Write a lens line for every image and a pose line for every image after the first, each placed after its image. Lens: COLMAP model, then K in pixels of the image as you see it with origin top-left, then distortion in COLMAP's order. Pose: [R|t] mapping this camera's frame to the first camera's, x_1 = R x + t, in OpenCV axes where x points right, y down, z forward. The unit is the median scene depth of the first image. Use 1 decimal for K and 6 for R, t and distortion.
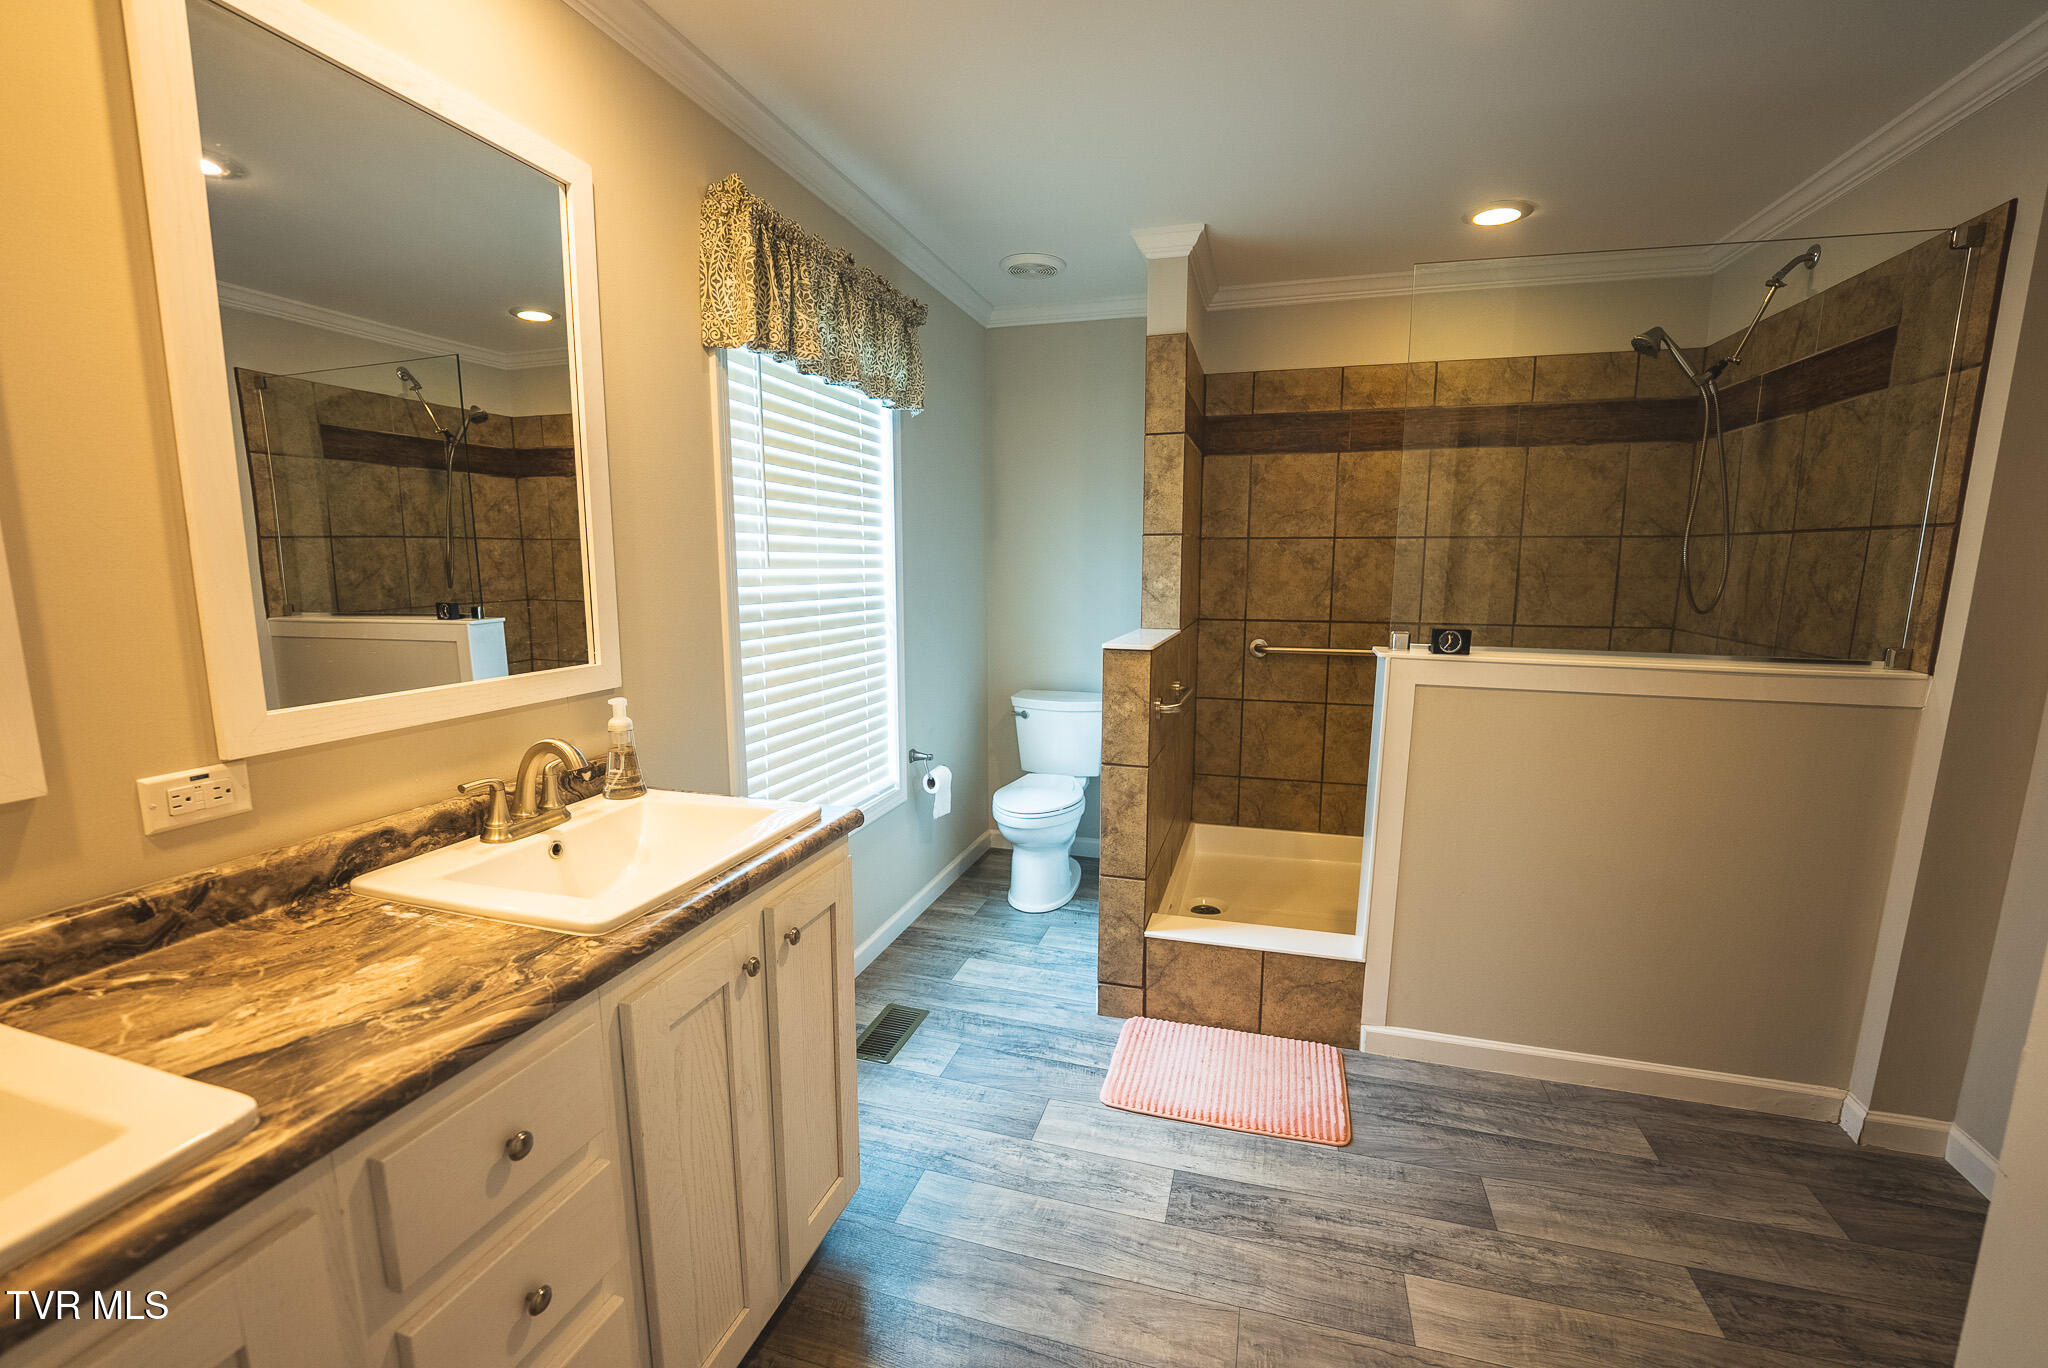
lens RADIAL K [[837.8, 0, 1031.3], [0, 837.8, 688.8], [0, 0, 1]] dist [-0.025701, 0.000288]
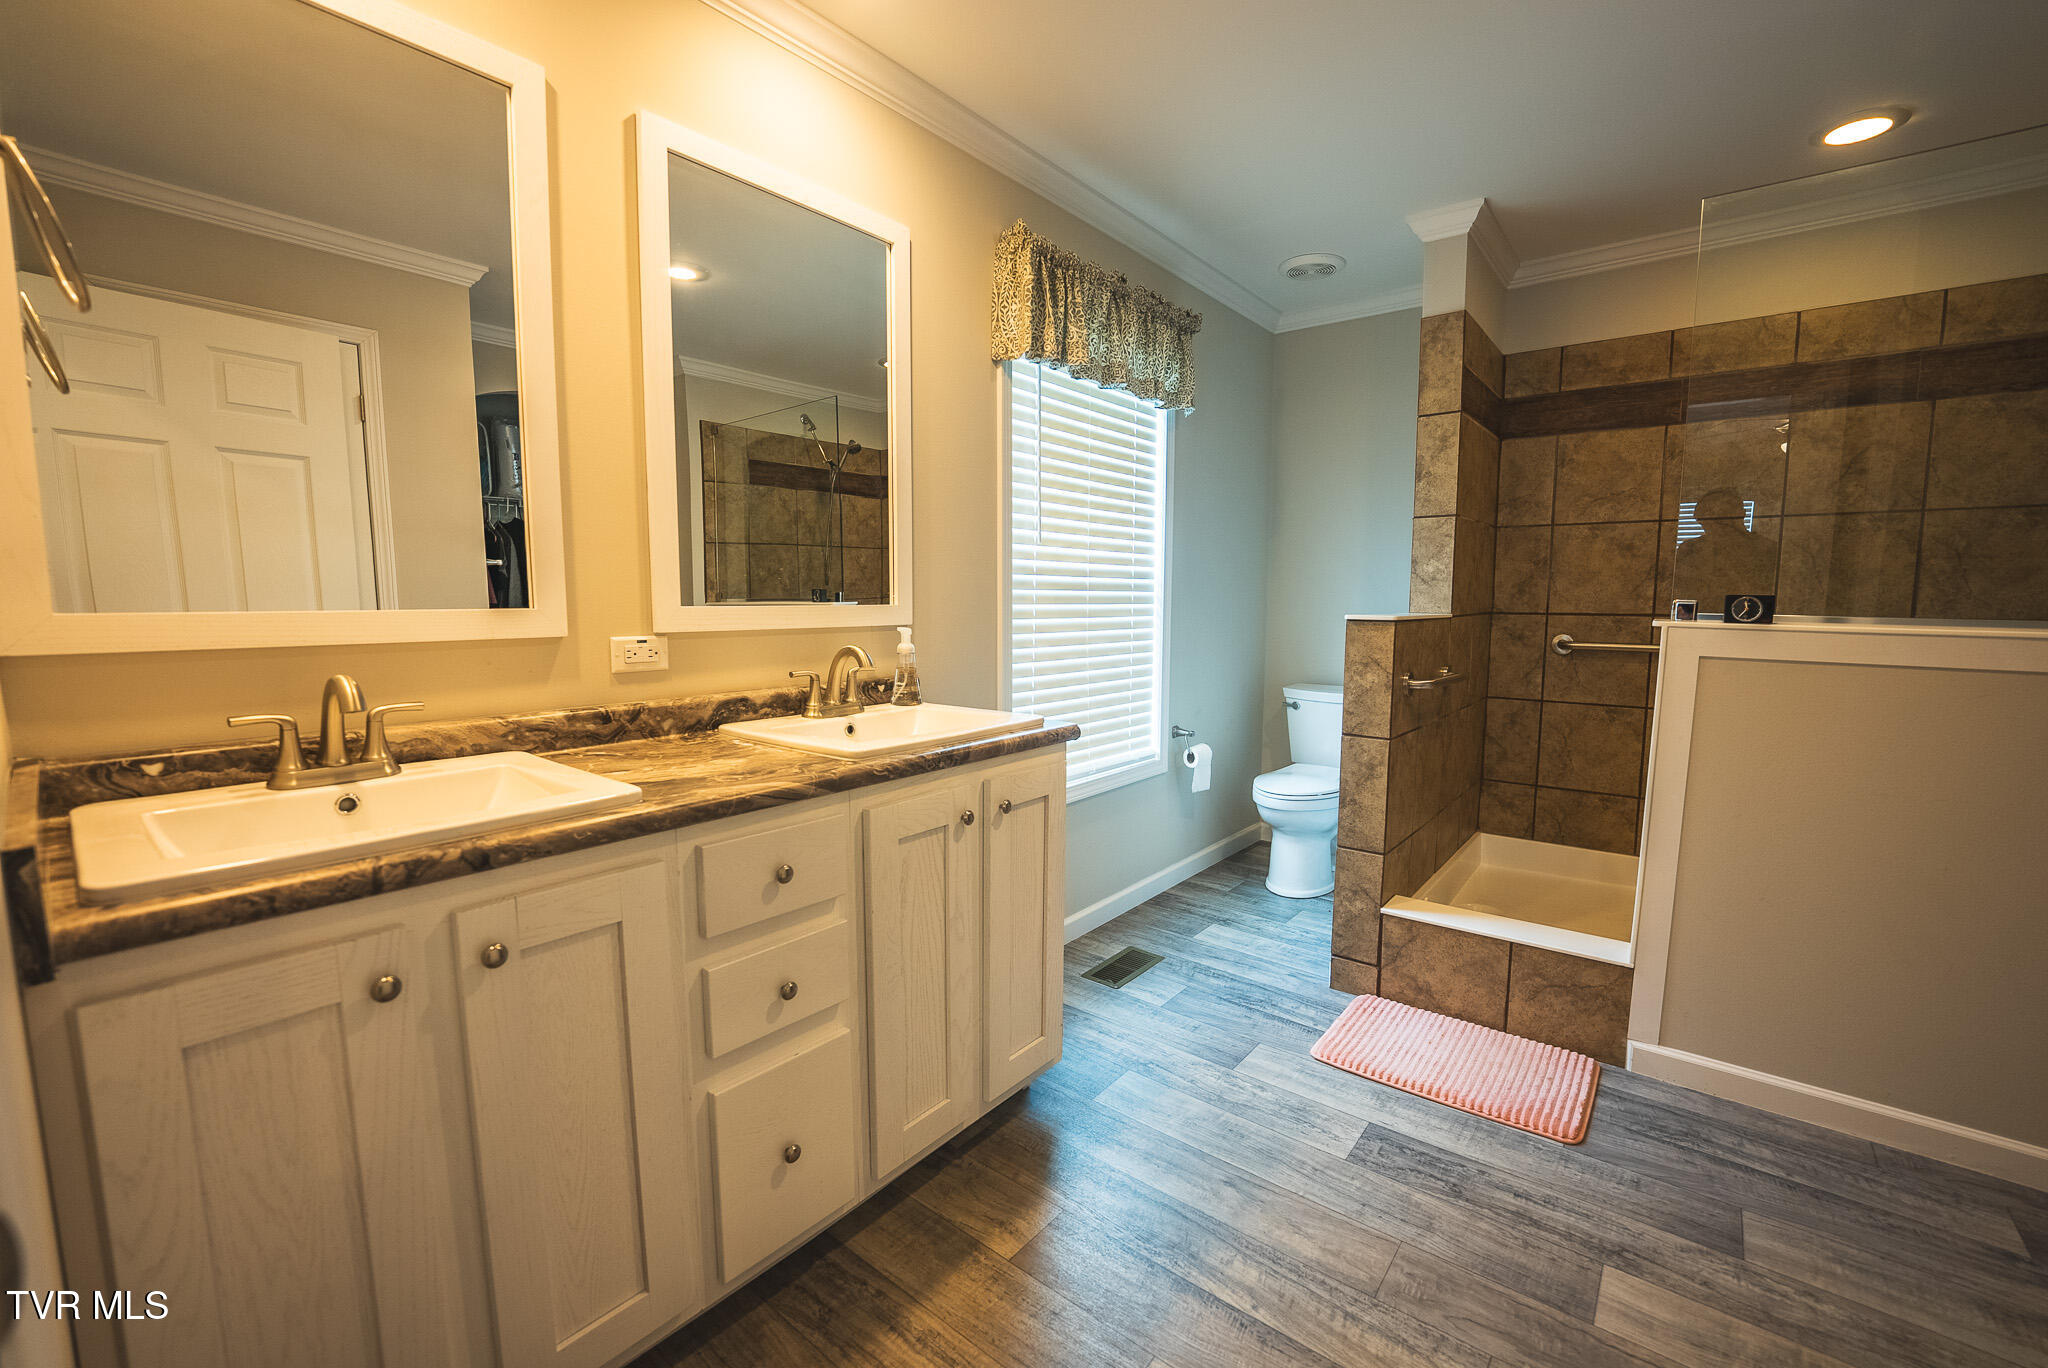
lens RADIAL K [[837.0, 0, 1031.4], [0, 837.0, 683.3], [0, 0, 1]] dist [-0.023378, 0.000824]
pose [[0.924284, 0.040561, -0.379545, 0.116938], [-0.057329, 0.997811, -0.032976, 0.082402], [0.377377, 0.052238, 0.924585, -0.079972]]
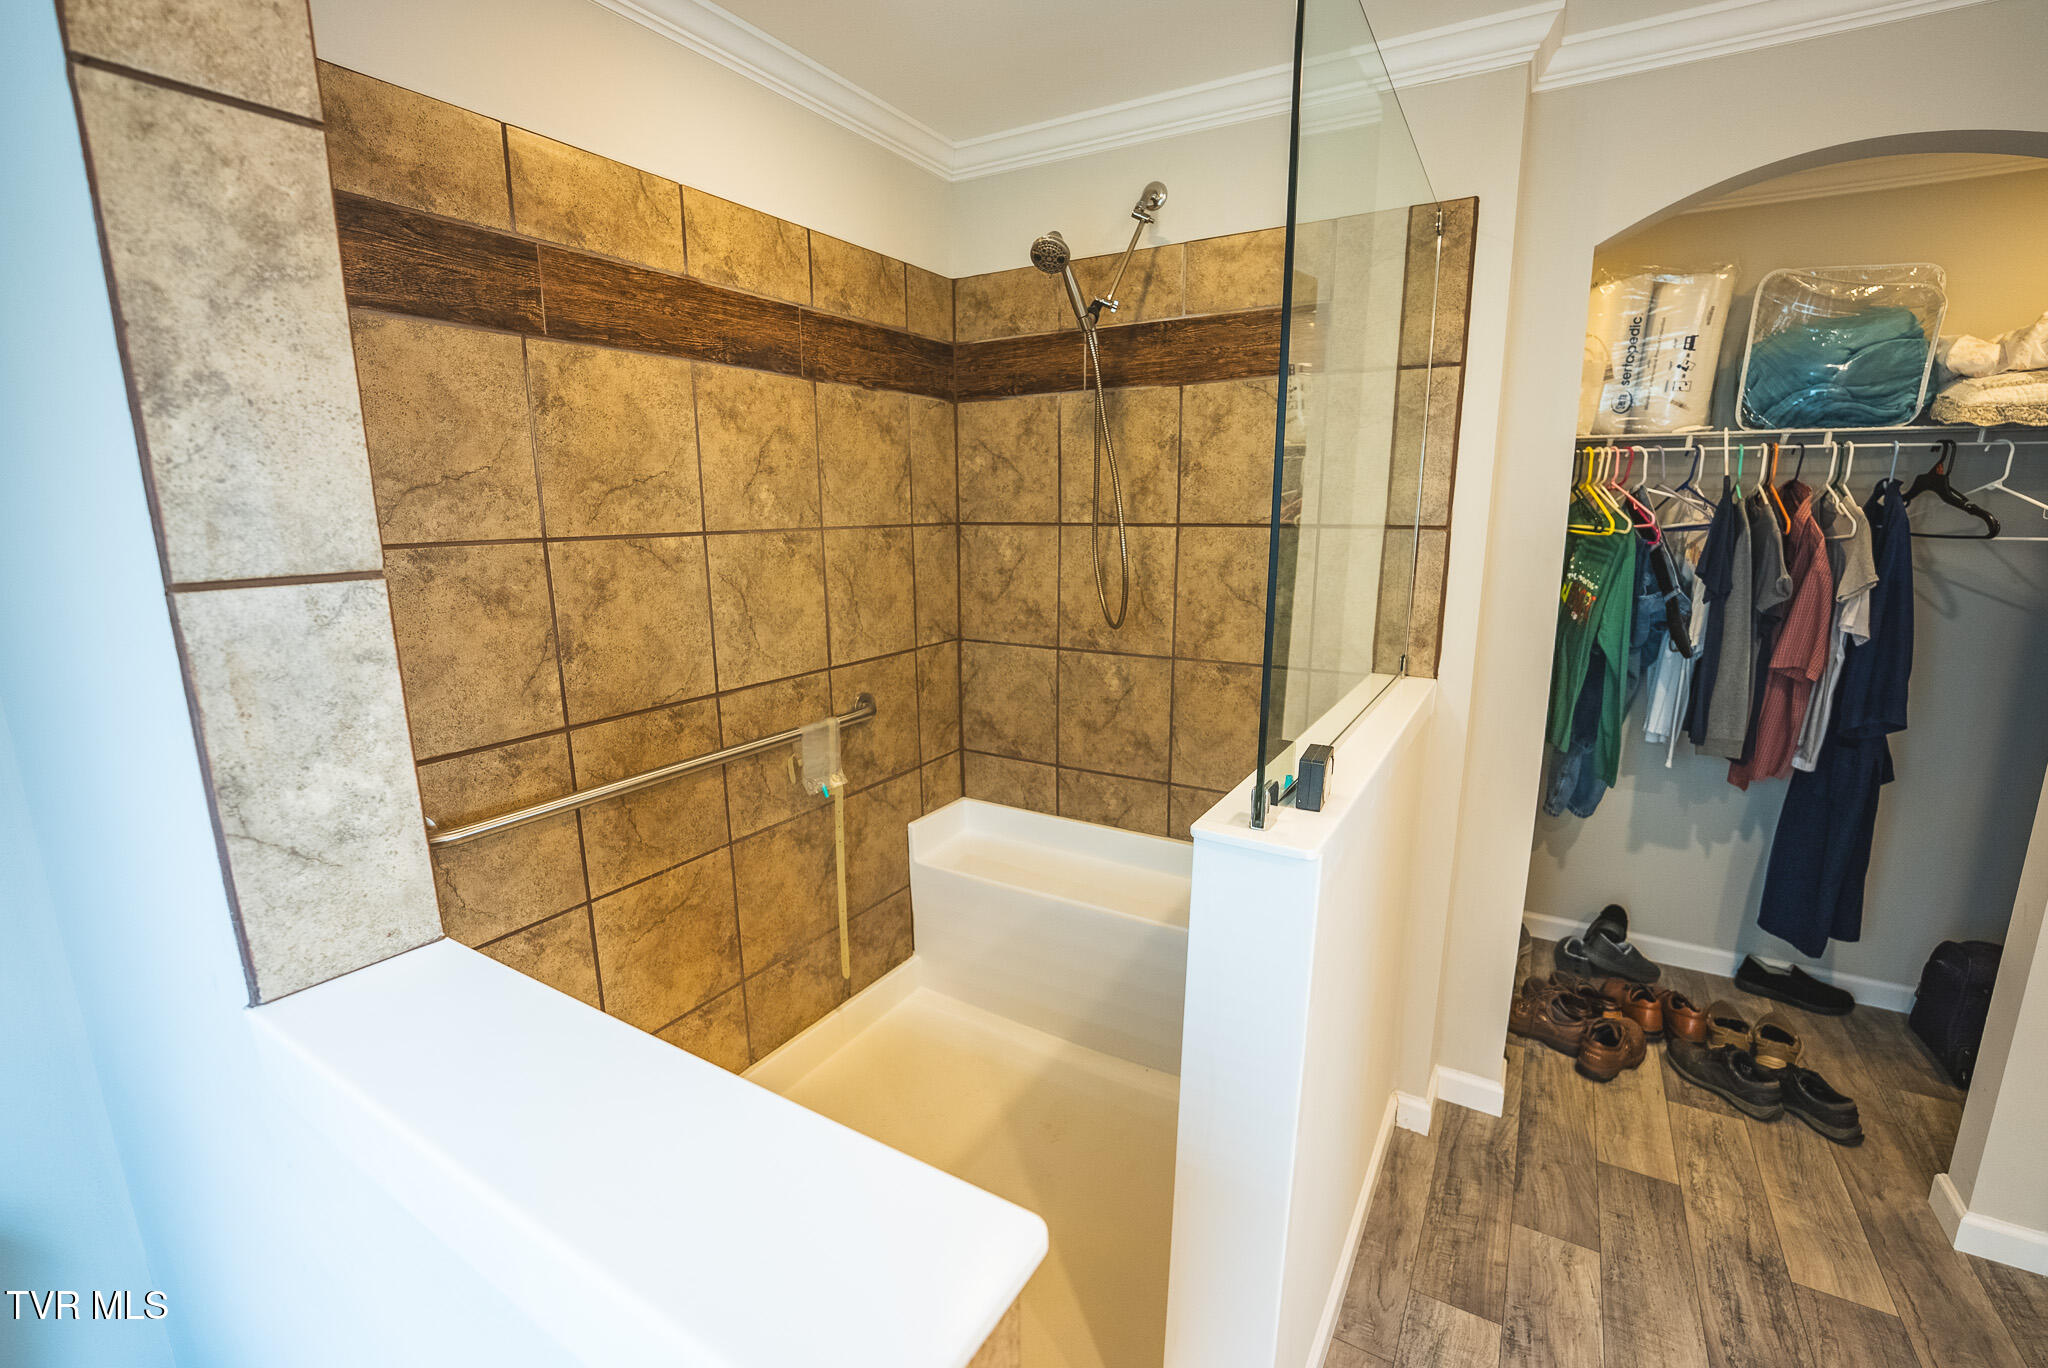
lens RADIAL K [[871.7, 0, 1028.5], [0, 871.7, 688.2], [0, 0, 1]] dist [-0.022167, 0.000133]
pose [[0.249287, -0.198231, 0.947924, -0.017897], [0.156577, 0.974198, 0.162548, -0.193477], [-0.955688, 0.107902, 0.273893, 0.895368]]
